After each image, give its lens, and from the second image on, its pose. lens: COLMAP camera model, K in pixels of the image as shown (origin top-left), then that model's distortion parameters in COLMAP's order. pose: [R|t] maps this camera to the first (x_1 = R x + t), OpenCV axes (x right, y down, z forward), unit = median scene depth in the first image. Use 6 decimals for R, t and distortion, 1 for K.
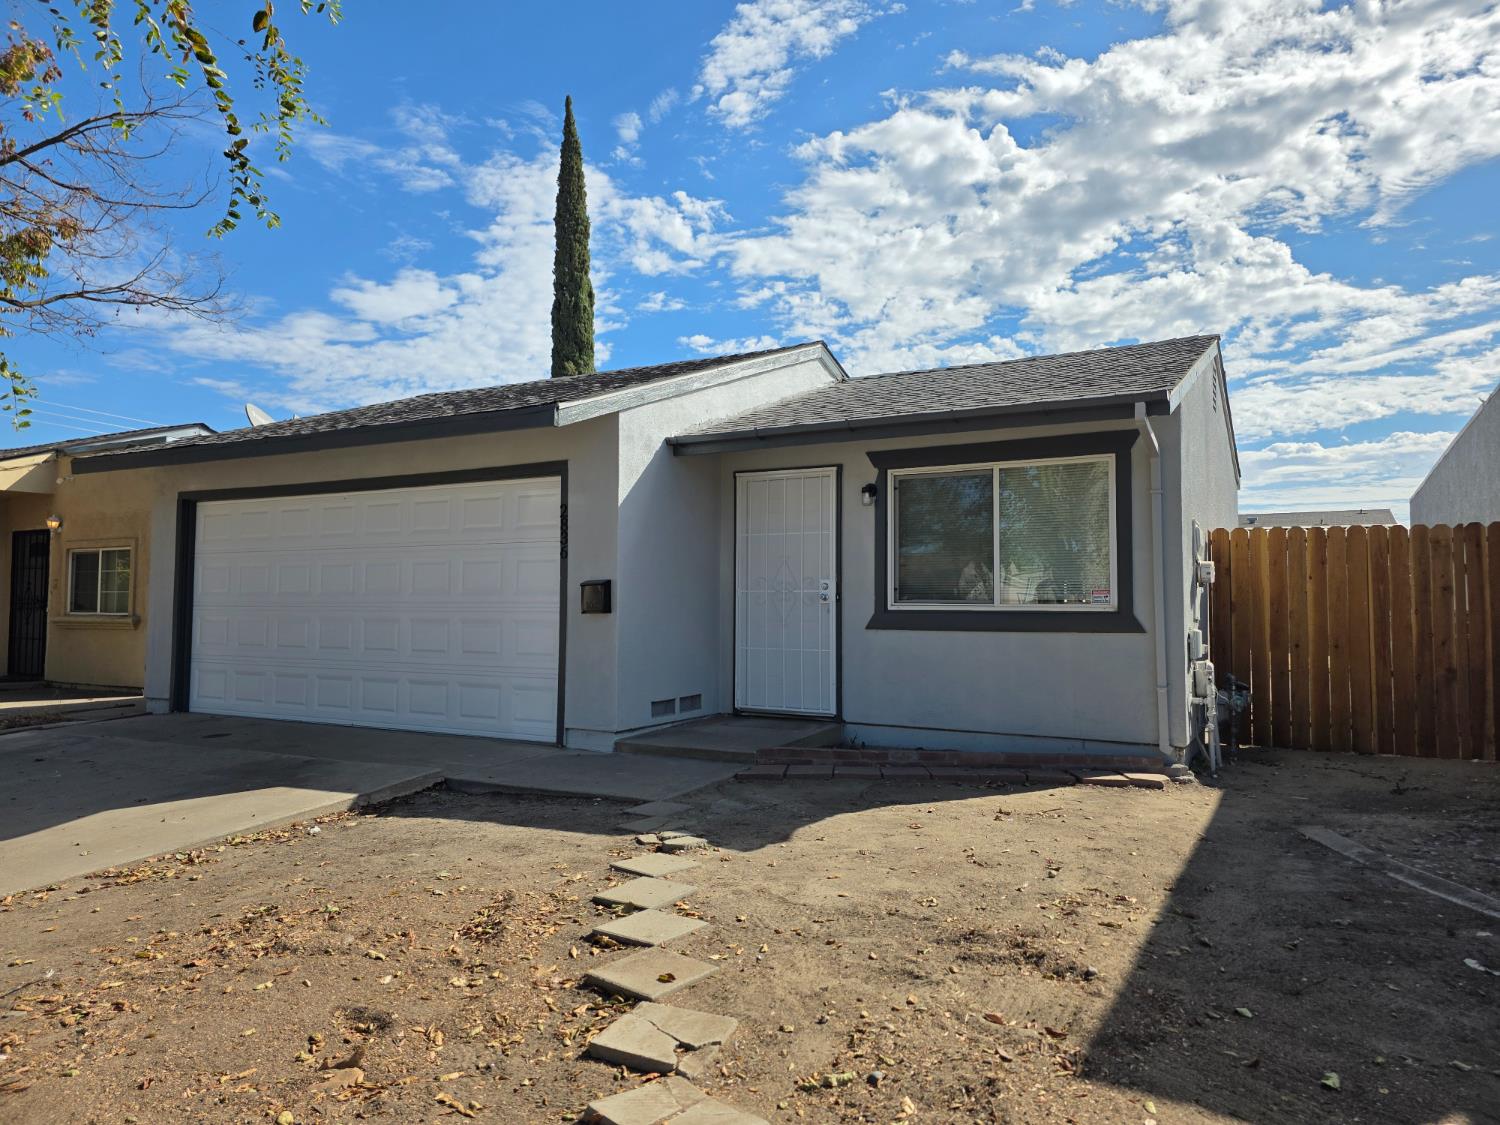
lens RADIAL K [[1027.6, 0, 757.0], [0, 1027.6, 529.1], [0, 0, 1]] dist [0.048436, -0.039120]
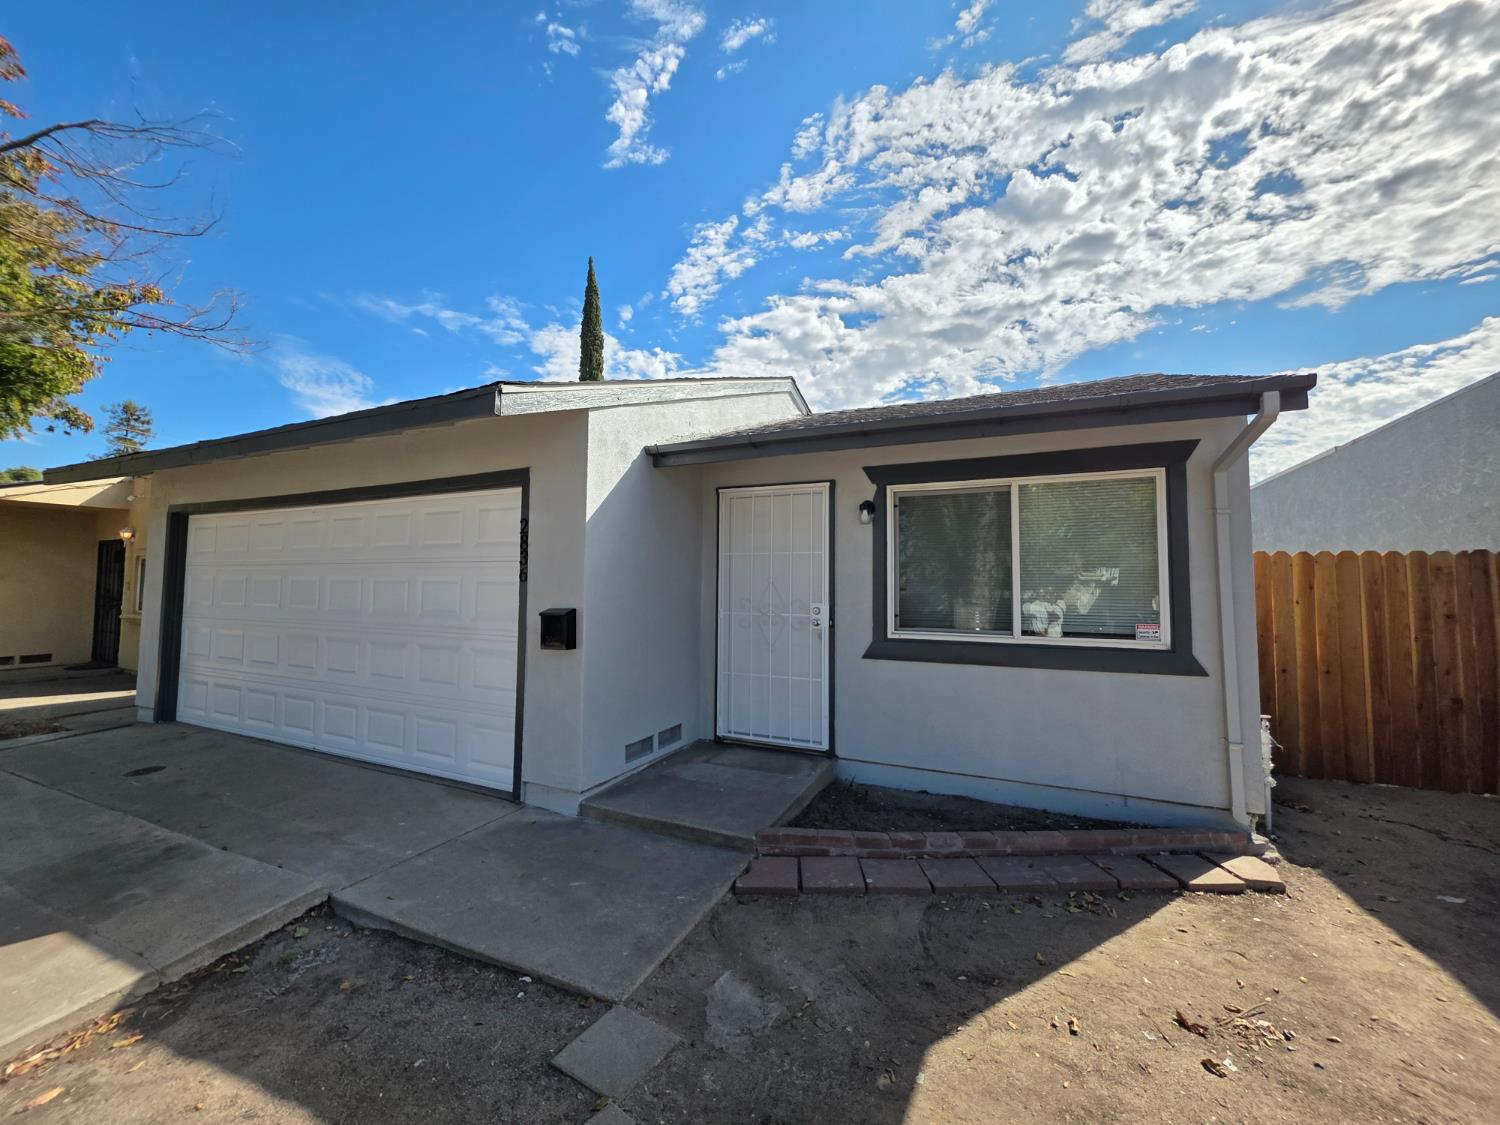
lens RADIAL K [[560.1, 0, 744.2], [0, 560.1, 556.7], [0, 0, 1]] dist [0.003087, 0.000053]
pose [[0.996476, 0.007836, 0.083517, -0.041990], [-0.009964, 0.999636, 0.025091, -0.005602], [-0.083290, -0.025835, 0.996190, 0.504965]]
